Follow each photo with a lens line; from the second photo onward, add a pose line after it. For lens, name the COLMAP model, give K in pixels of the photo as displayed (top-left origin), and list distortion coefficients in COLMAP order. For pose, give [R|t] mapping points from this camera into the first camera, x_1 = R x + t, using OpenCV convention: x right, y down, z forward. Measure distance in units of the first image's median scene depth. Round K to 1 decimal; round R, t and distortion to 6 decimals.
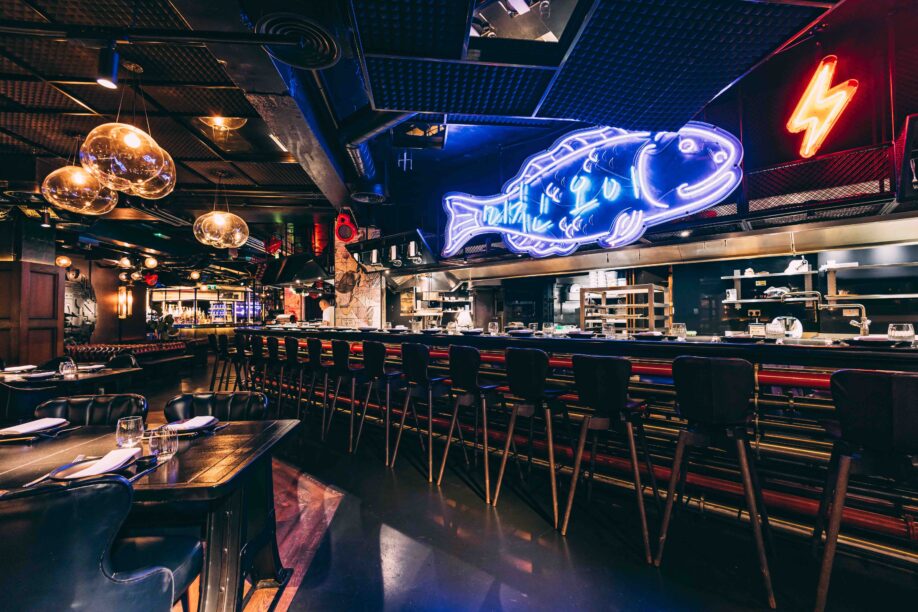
lens RADIAL K [[393.9, 0, 457.1], [0, 393.9, 314.9], [0, 0, 1]] dist [0.004667, 0.000566]
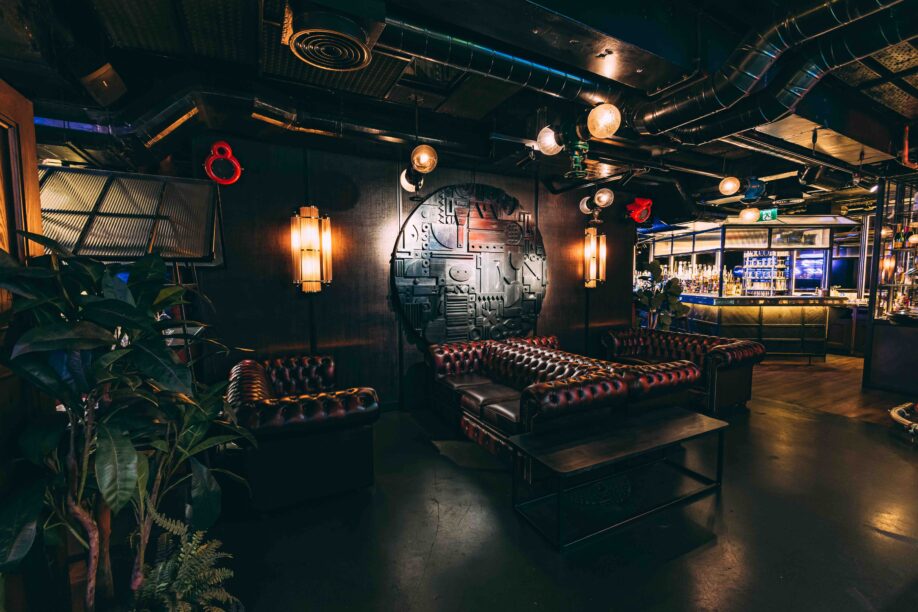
lens RADIAL K [[393.9, 0, 459.5], [0, 393.9, 307.7], [0, 0, 1]] dist [0.004667, 0.000566]
pose [[0.407798, 0.076729, -0.909843, -0.798779], [0.003655, 0.996318, 0.085660, -0.019518], [0.913065, -0.038258, 0.406016, 1.155889]]
